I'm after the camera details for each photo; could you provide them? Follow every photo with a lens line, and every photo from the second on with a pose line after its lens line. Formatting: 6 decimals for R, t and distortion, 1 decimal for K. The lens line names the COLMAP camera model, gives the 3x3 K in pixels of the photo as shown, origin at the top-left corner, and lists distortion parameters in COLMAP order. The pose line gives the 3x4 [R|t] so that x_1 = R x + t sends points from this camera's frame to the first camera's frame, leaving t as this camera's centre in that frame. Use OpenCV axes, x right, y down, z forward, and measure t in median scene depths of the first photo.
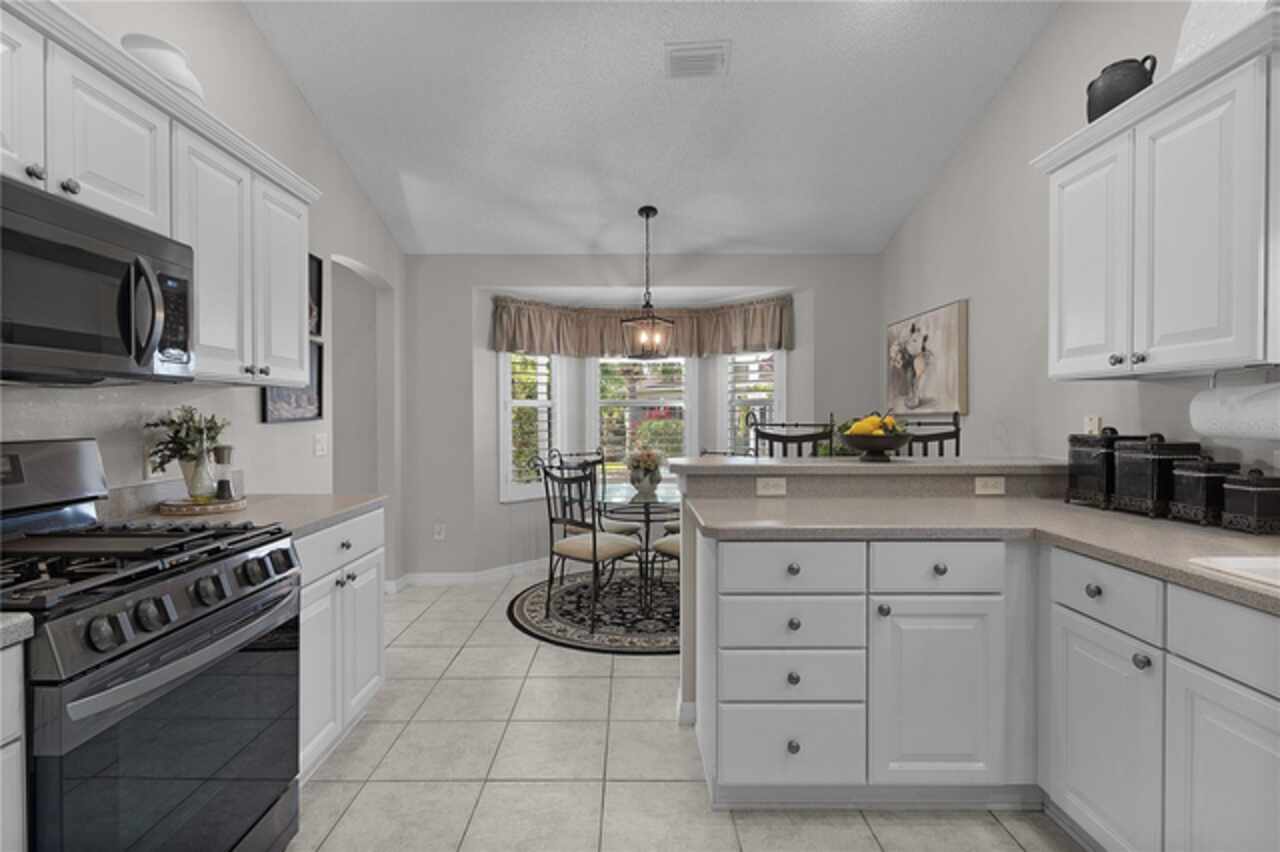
lens RADIAL K [[608.0, 0, 641.0], [0, 608.0, 424.8], [0, 0, 1]] dist [-0.002960, -0.000540]
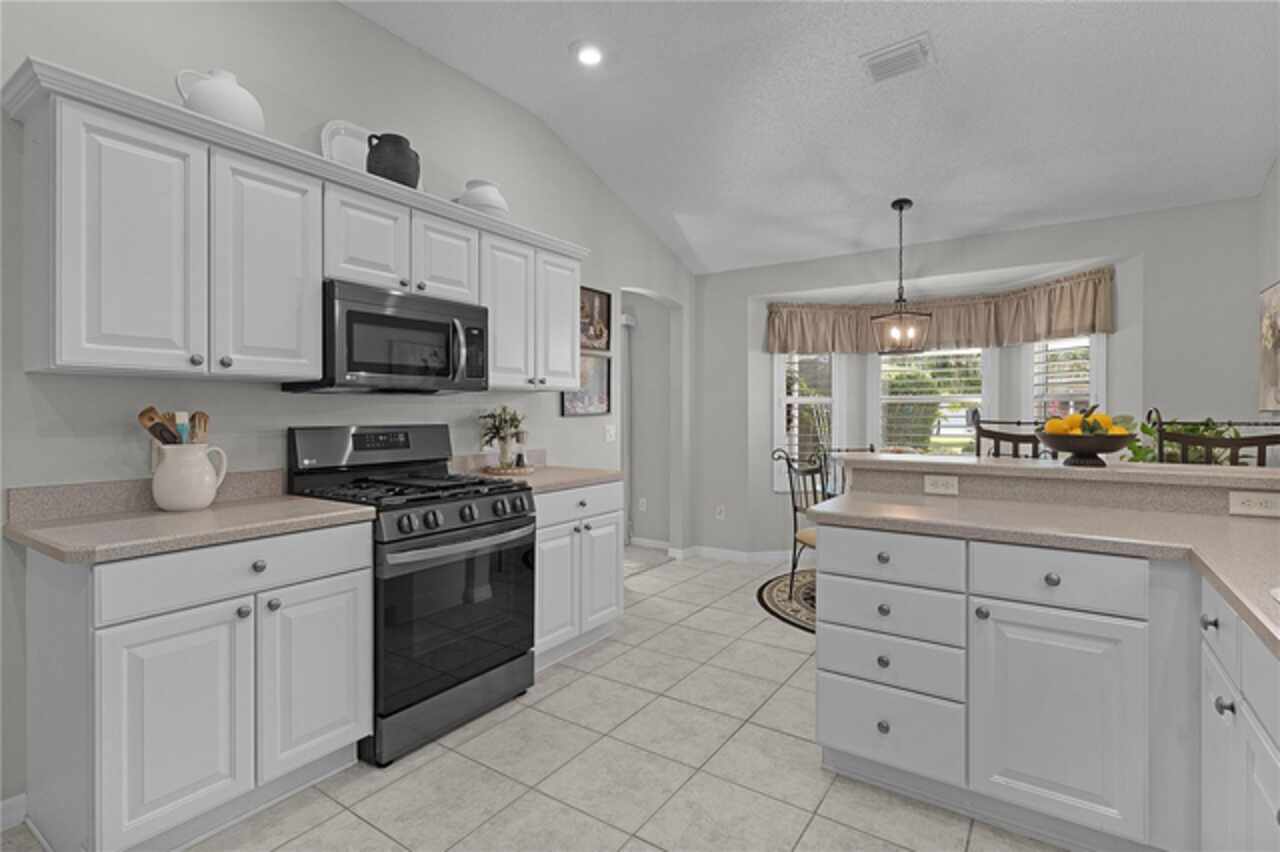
lens RADIAL K [[608.0, 0, 632.8], [0, 608.0, 417.3], [0, 0, 1]] dist [-0.002960, -0.000540]
pose [[0.826763, 0.007165, -0.562505, 0.300783], [-0.010362, 0.999943, -0.002494, 0.000303], [0.562455, 0.007891, 0.826790, -0.075243]]
